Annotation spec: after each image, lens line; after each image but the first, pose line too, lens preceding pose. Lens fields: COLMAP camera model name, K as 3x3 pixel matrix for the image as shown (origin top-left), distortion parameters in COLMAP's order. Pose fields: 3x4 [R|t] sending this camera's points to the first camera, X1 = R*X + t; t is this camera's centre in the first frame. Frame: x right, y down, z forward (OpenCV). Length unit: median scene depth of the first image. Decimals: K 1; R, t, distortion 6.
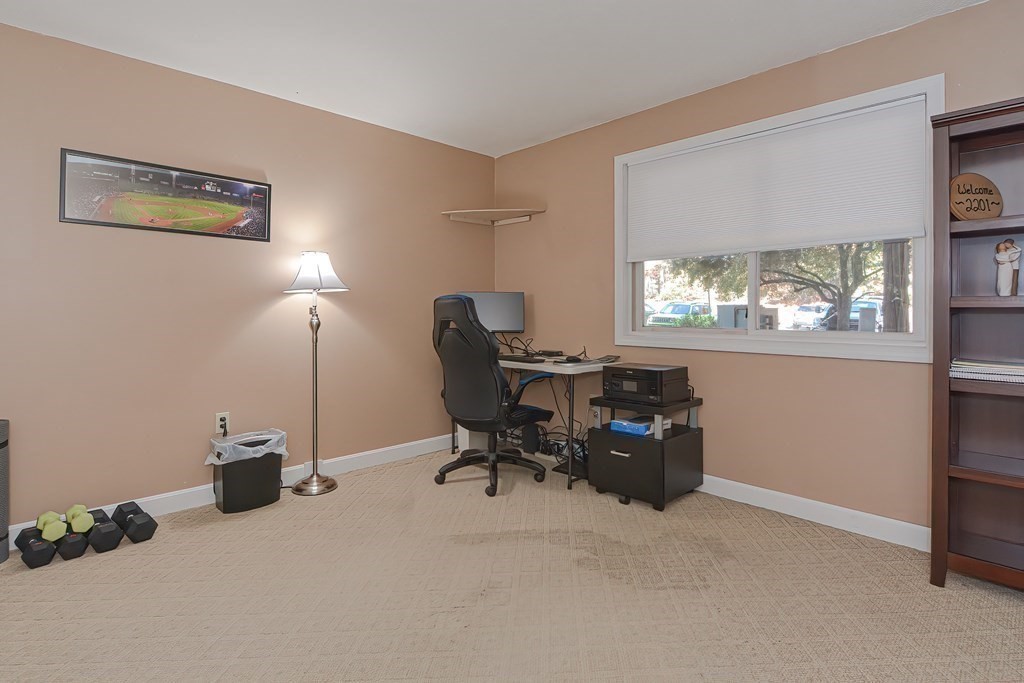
lens RADIAL K [[512.3, 0, 511.0], [0, 512.3, 306.1], [0, 0, 1]] dist [-0.001332, -0.001389]
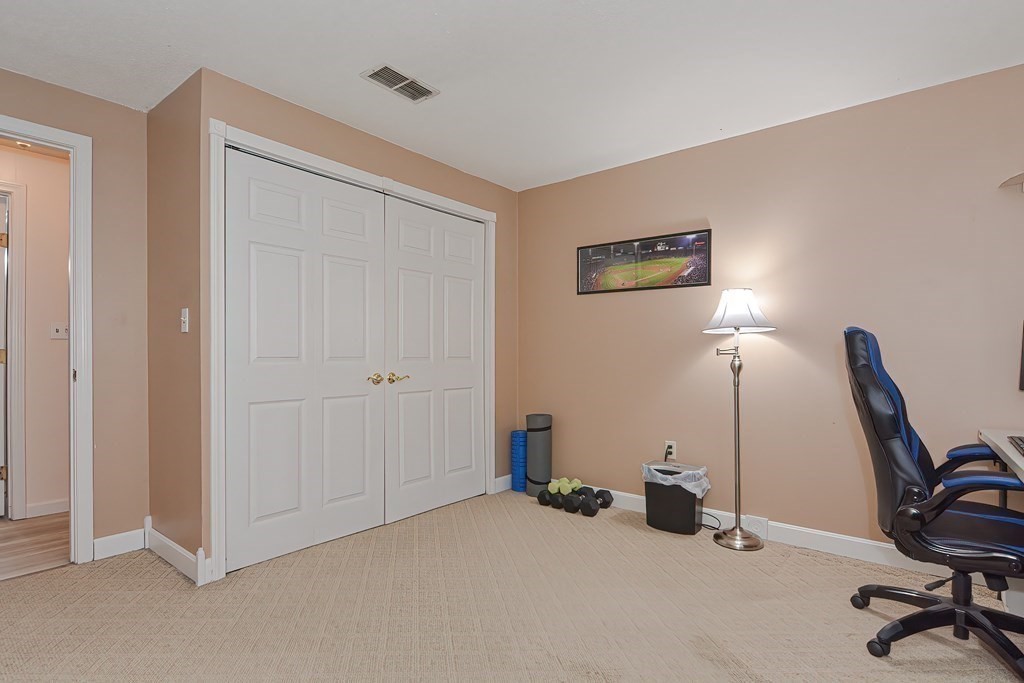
lens RADIAL K [[501.8, 0, 506.5], [0, 501.8, 337.2], [0, 0, 1]] dist [0.000060, -0.001370]
pose [[0.118705, -0.028531, -0.992520, 0.503279], [0.009266, 0.999575, -0.027625, 0.004054], [0.992886, -0.005918, 0.118919, 0.495820]]
